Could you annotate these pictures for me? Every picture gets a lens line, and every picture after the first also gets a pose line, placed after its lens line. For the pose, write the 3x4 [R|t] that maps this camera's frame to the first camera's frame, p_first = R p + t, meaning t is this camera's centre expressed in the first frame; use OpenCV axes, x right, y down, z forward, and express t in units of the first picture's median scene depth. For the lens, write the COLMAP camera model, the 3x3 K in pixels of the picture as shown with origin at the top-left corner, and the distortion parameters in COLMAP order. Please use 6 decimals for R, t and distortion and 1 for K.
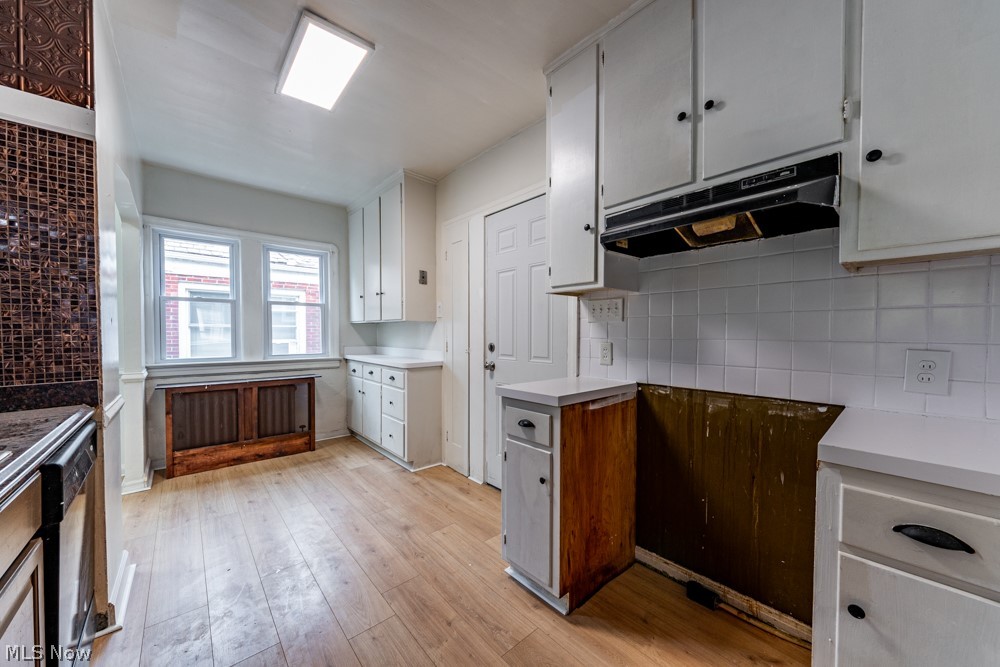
lens RADIAL K [[357.5, 0, 497.2], [0, 357.5, 342.1], [0, 0, 1]] dist [0.010062, -0.010295]
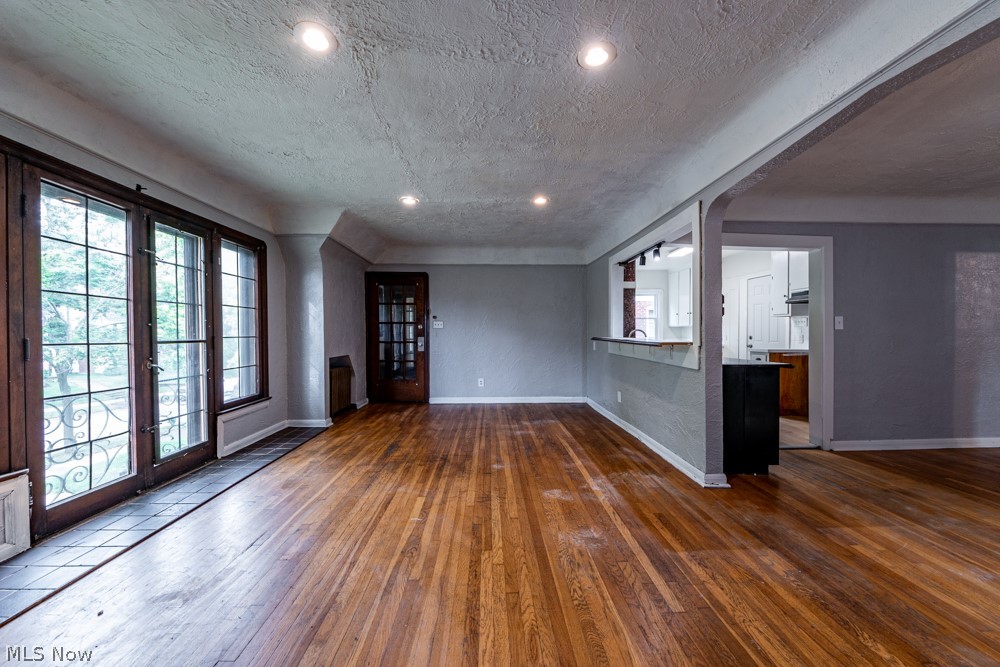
lens RADIAL K [[356.9, 0, 498.5], [0, 356.9, 336.4], [0, 0, 1]] dist [0.011556, -0.009898]
pose [[0.774833, 0.005347, -0.632143, 0.167435], [-0.013193, 0.999883, -0.007714, 0.042441], [0.632028, 0.014317, 0.774813, -1.638697]]
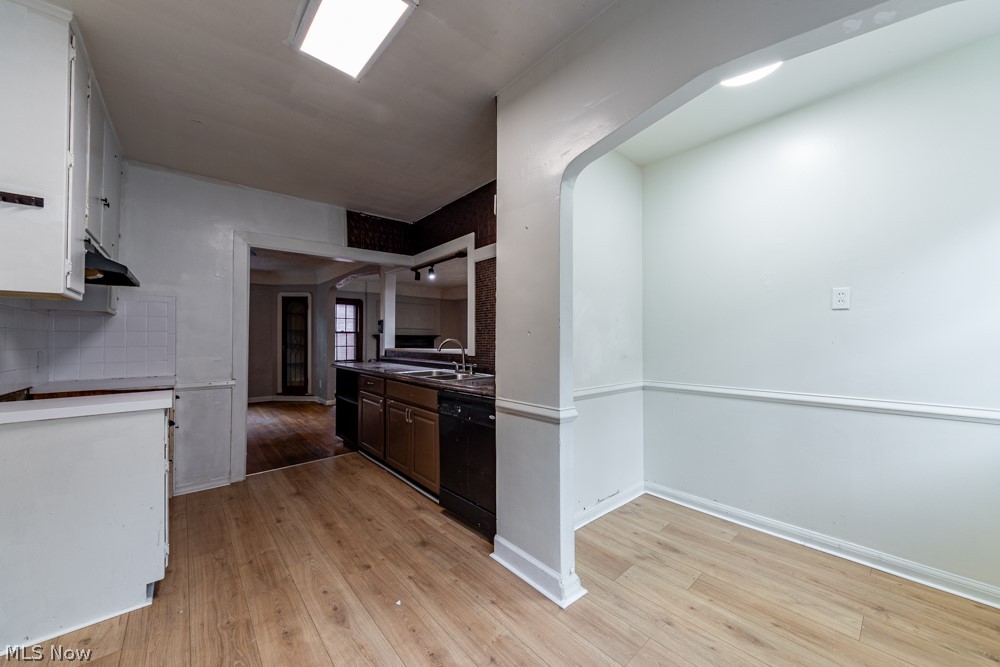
lens RADIAL K [[360.9, 0, 497.1], [0, 360.9, 335.4], [0, 0, 1]] dist [-0.001420, -0.000419]
pose [[-0.999998, -0.000931, 0.001804, -0.521955], [-0.000912, 0.999941, 0.010832, -0.035239], [-0.001814, 0.010830, -0.999940, 1.155122]]
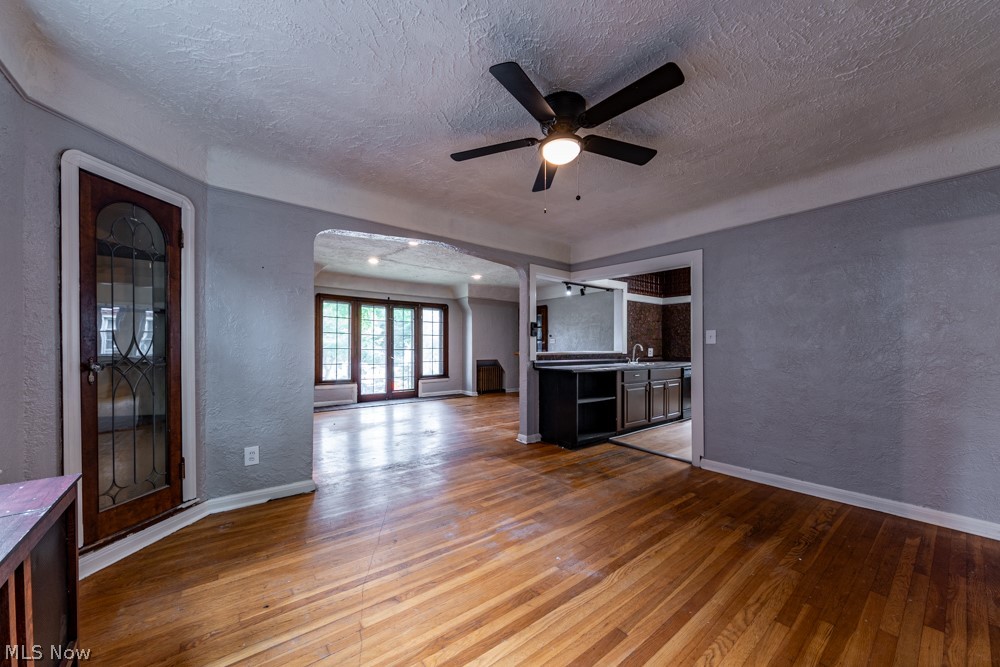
lens RADIAL K [[361.2, 0, 497.6], [0, 361.2, 348.9], [0, 0, 1]] dist [0.014789, -0.010154]
pose [[-0.052249, 0.005423, -0.998619, 1.559848], [-0.024379, 0.999680, 0.006704, 0.019561], [0.998336, 0.024696, -0.052100, -0.564856]]
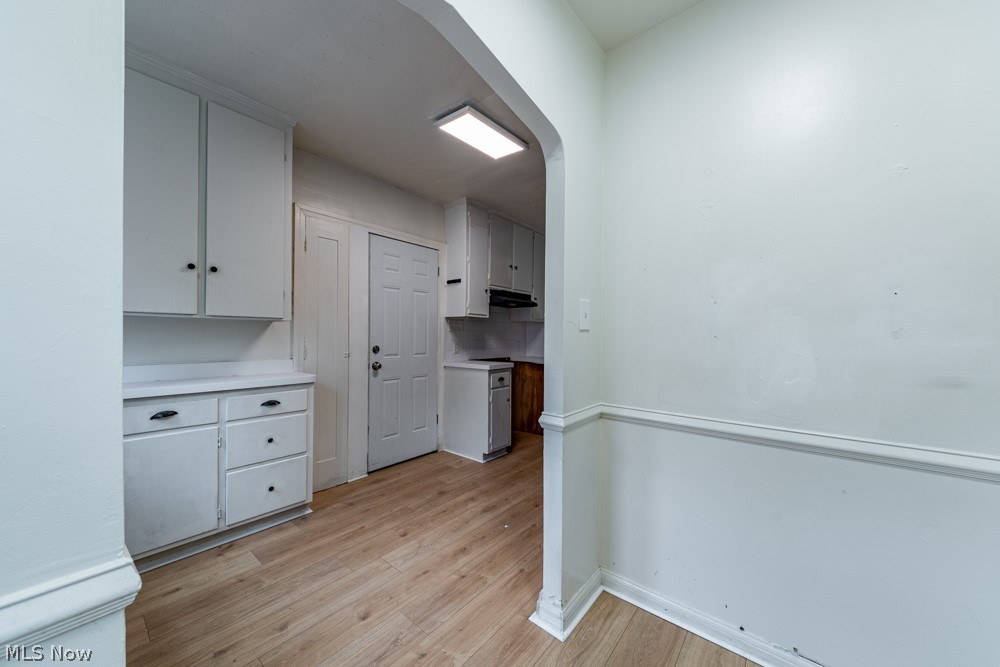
lens RADIAL K [[356.9, 0, 498.5], [0, 356.9, 336.4], [0, 0, 1]] dist [0.011556, -0.009898]
pose [[-0.160541, -0.004742, 0.987018, -1.122249], [0.016877, 0.999829, 0.007549, -0.027746], [-0.986885, 0.017869, -0.160434, 0.732048]]
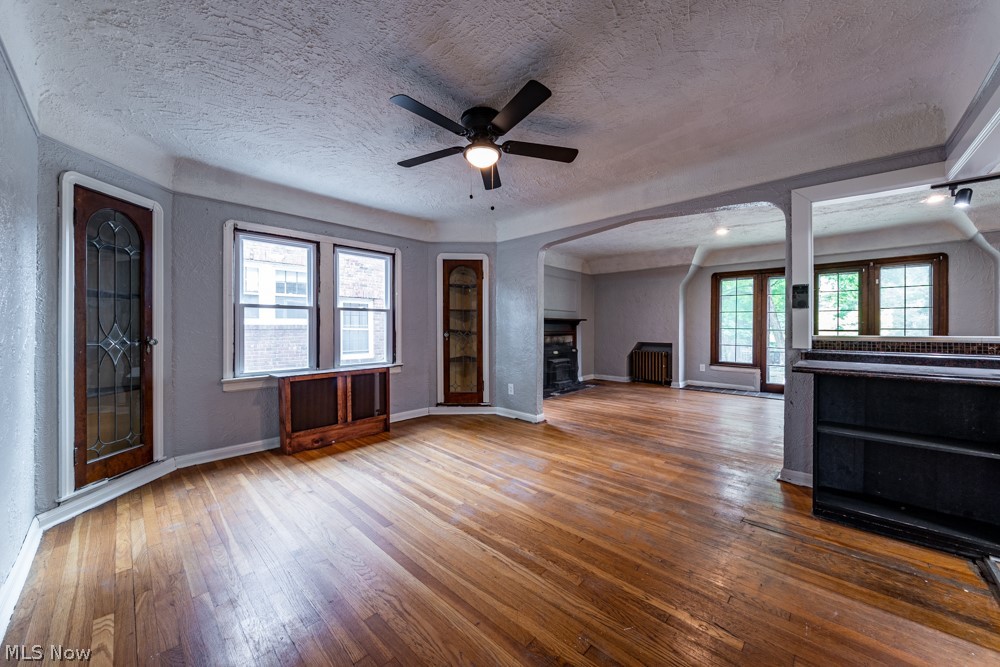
lens RADIAL K [[359.7, 0, 497.3], [0, 359.7, 328.0], [0, 0, 1]] dist [0.015446, -0.010298]
pose [[-0.995604, 0.000276, -0.093657, 0.871440], [-0.002028, 0.999698, 0.024504, 0.002321], [0.093636, 0.024586, -0.995303, 0.356239]]
